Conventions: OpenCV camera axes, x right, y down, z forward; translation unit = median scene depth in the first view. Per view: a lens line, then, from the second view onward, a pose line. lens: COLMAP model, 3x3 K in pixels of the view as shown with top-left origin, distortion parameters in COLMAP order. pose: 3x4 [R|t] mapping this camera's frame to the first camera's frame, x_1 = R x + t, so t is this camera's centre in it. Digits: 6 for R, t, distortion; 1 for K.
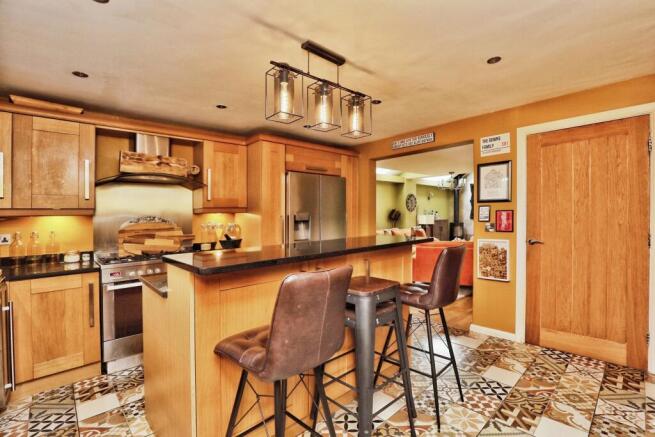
lens RADIAL K [[305.0, 0, 330.1], [0, 305.0, 208.9], [0, 0, 1]] dist [-0.000122, 0.000179]
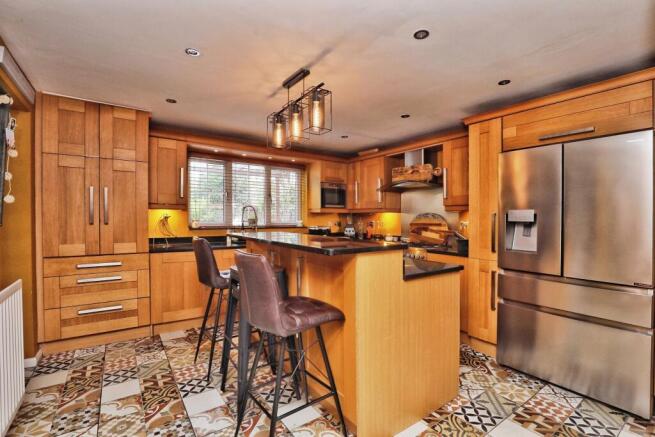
lens RADIAL K [[300.8, 0, 327.5], [0, 300.8, 218.5], [0, 0, 1]] dist [-0.022873, -0.000138]
pose [[-0.150909, 0.019066, -0.988364, 0.971900], [0.006706, 0.999811, 0.018263, 0.026825], [0.988525, -0.003871, -0.151009, 1.088981]]
